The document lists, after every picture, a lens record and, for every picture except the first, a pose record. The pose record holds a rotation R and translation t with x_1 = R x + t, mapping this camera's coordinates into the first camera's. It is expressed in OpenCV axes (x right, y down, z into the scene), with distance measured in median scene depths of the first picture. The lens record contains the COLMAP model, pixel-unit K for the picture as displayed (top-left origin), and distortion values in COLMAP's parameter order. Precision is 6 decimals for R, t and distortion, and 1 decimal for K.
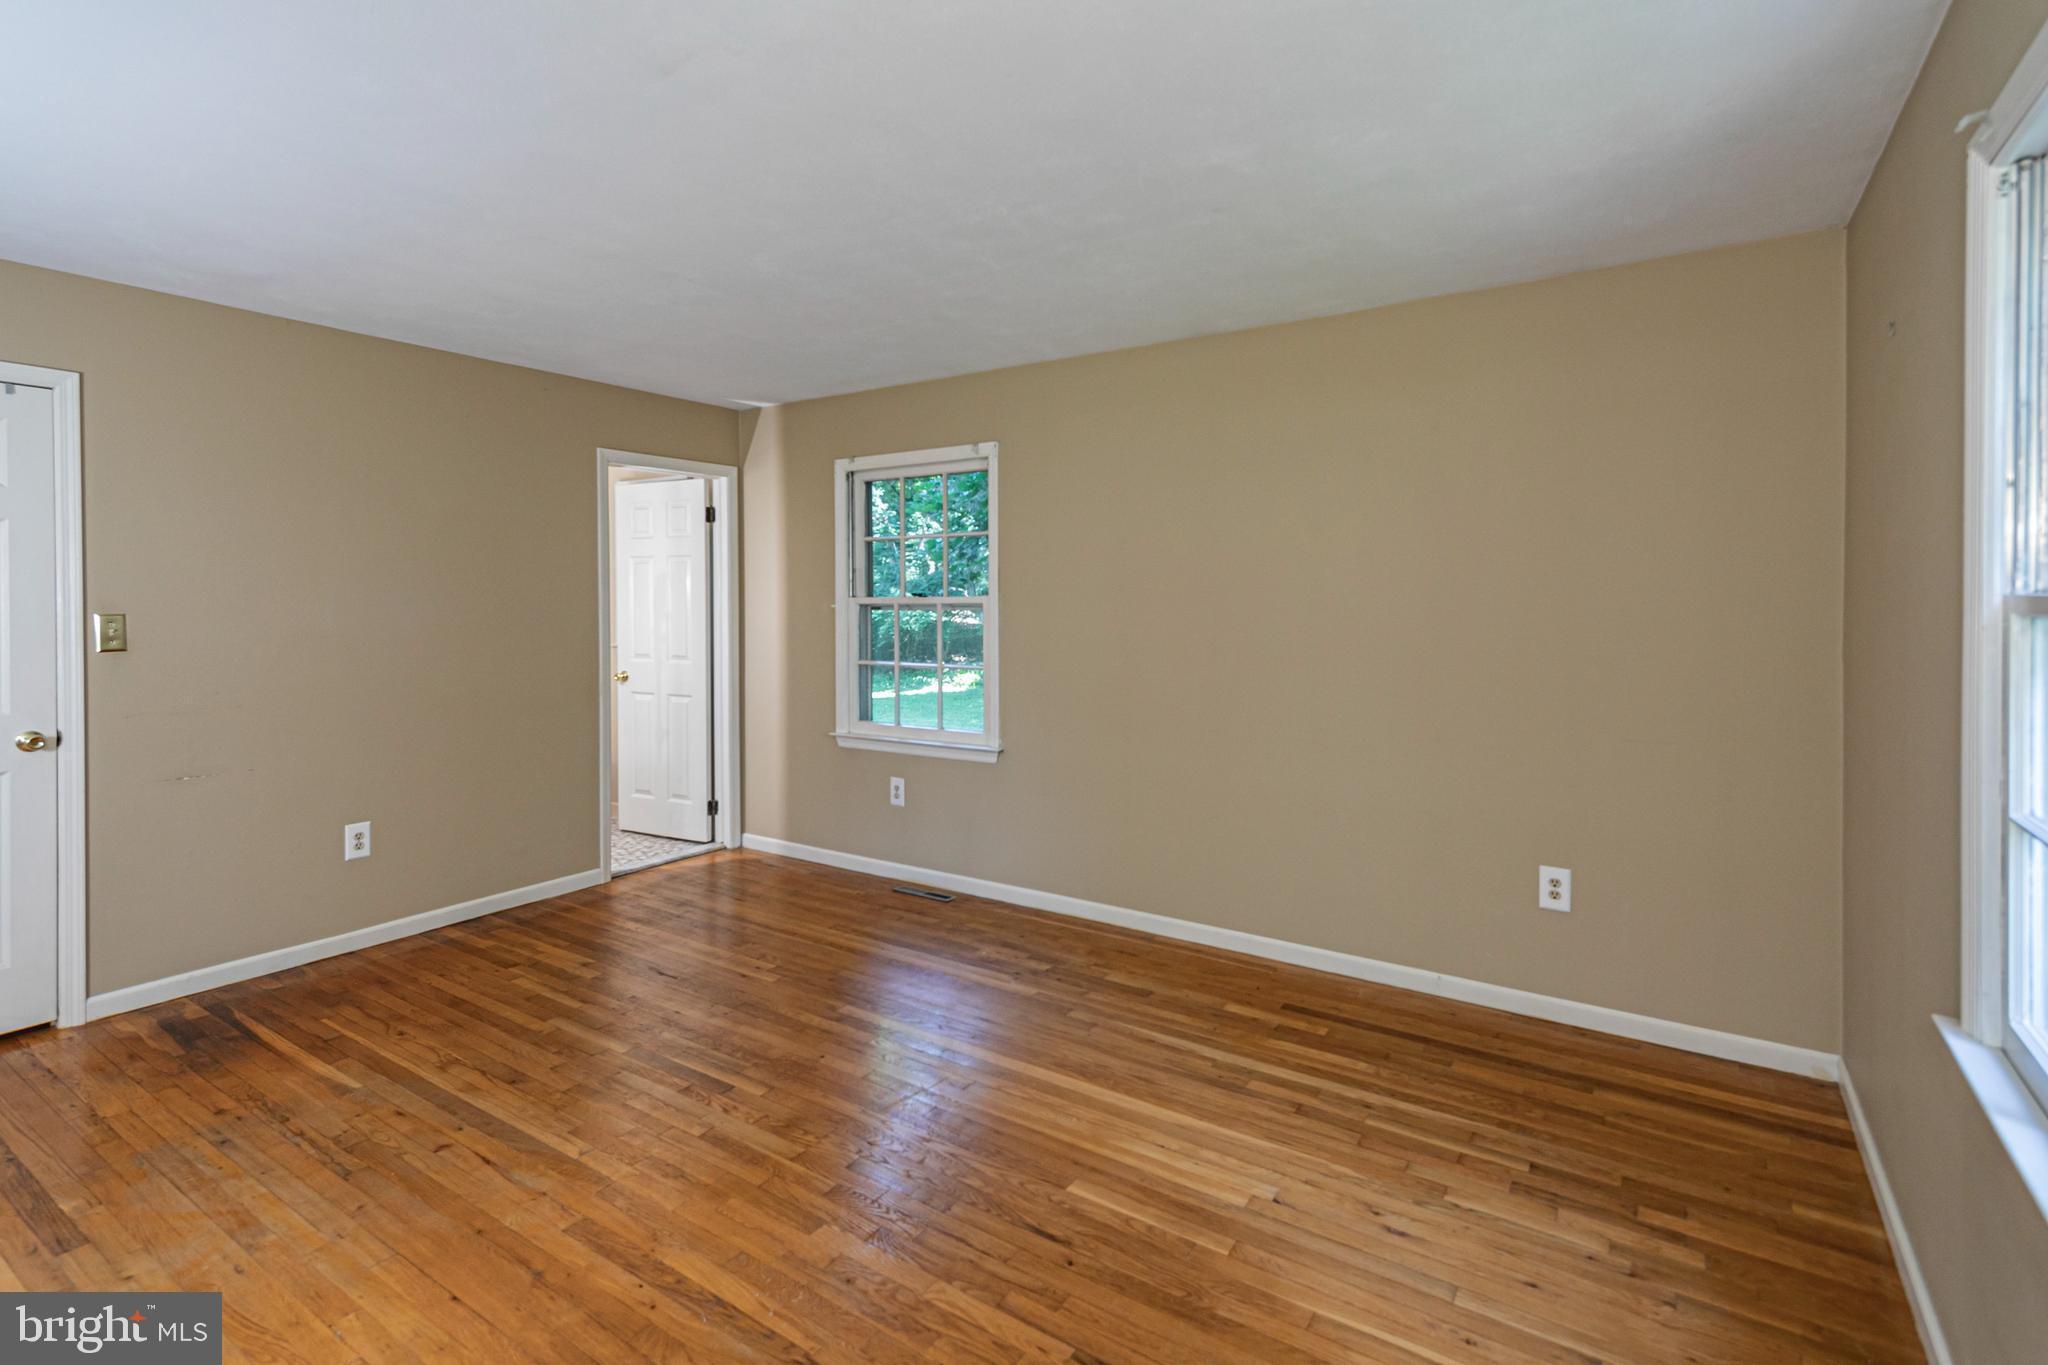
lens RADIAL K [[981.3, 0, 1064.7], [0, 981.3, 601.6], [0, 0, 1]] dist [0.018410, -0.004491]
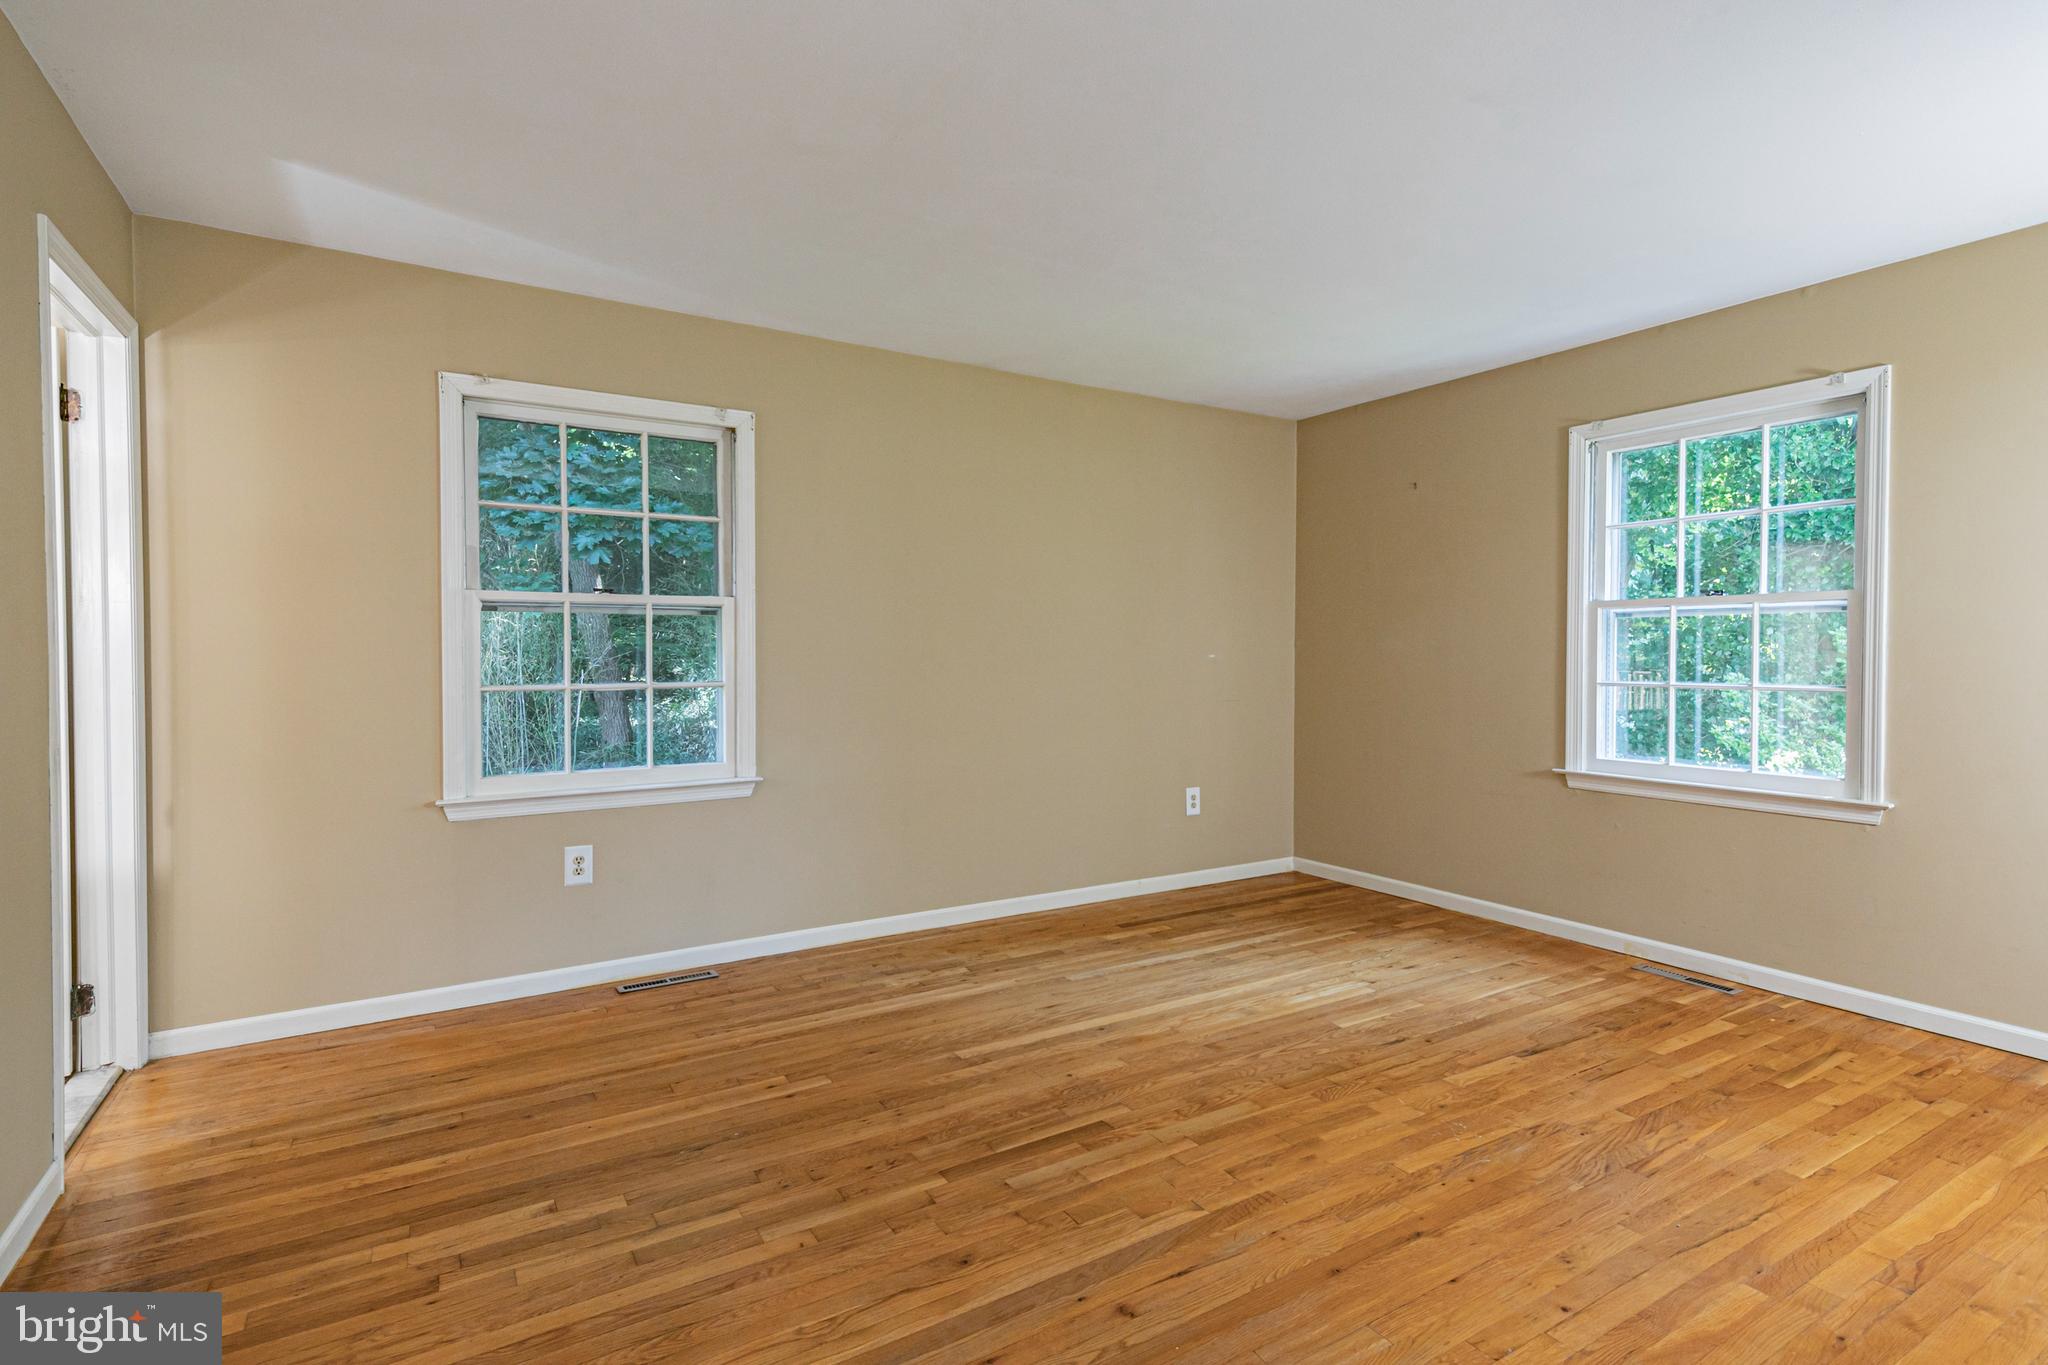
lens RADIAL K [[981.3, 0, 1024.9], [0, 981.3, 676.6], [0, 0, 1]] dist [0.018410, -0.004491]
pose [[0.424512, -0.023238, 0.905124, -1.009789], [0.004645, 0.999713, 0.023488, 0.061276], [-0.905410, -0.005767, 0.424498, 0.600708]]
